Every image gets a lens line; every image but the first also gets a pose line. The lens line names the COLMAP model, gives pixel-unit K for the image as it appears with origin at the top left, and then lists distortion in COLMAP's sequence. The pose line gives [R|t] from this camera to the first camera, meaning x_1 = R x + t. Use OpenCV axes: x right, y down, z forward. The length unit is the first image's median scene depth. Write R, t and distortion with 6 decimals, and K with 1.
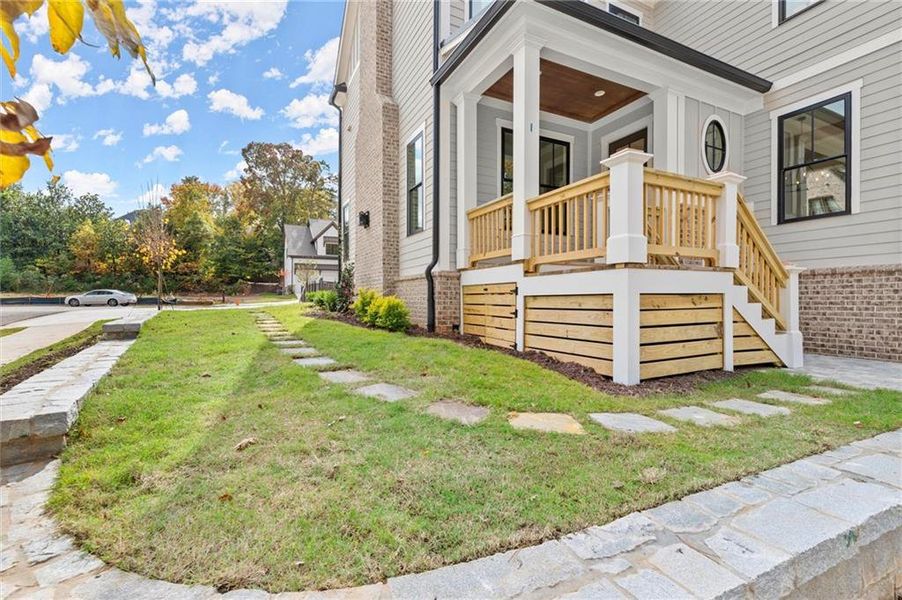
lens RADIAL K [[400.9, 0, 445.3], [0, 400.9, 301.2], [0, 0, 1]] dist [0.003510, 0.000221]
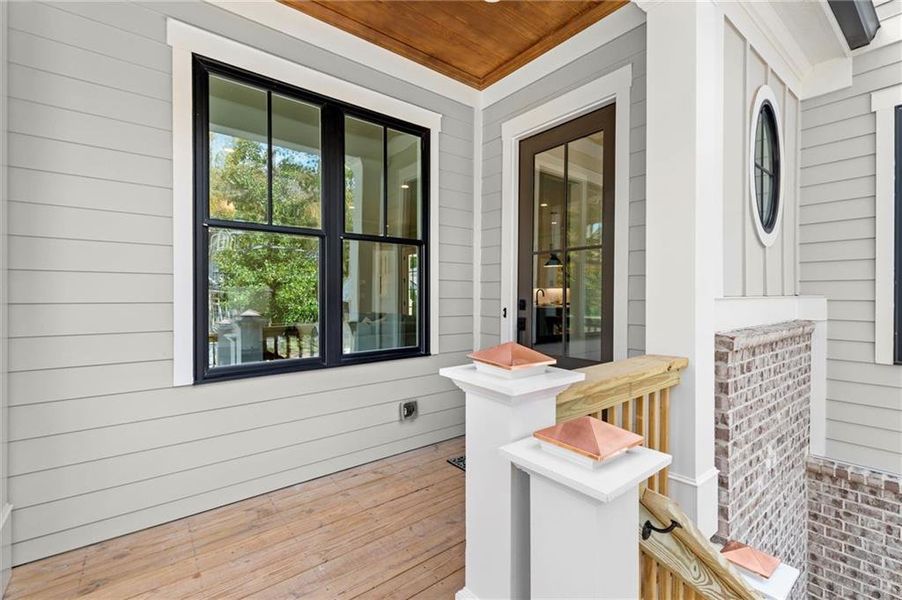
lens RADIAL K [[400.9, 0, 445.3], [0, 400.9, 301.2], [0, 0, 1]] dist [0.003510, 0.000221]
pose [[0.976174, -0.005293, 0.216923, 0.550828], [0.000825, 0.999786, 0.020678, -0.532285], [-0.216986, -0.020007, 0.975970, 1.383444]]
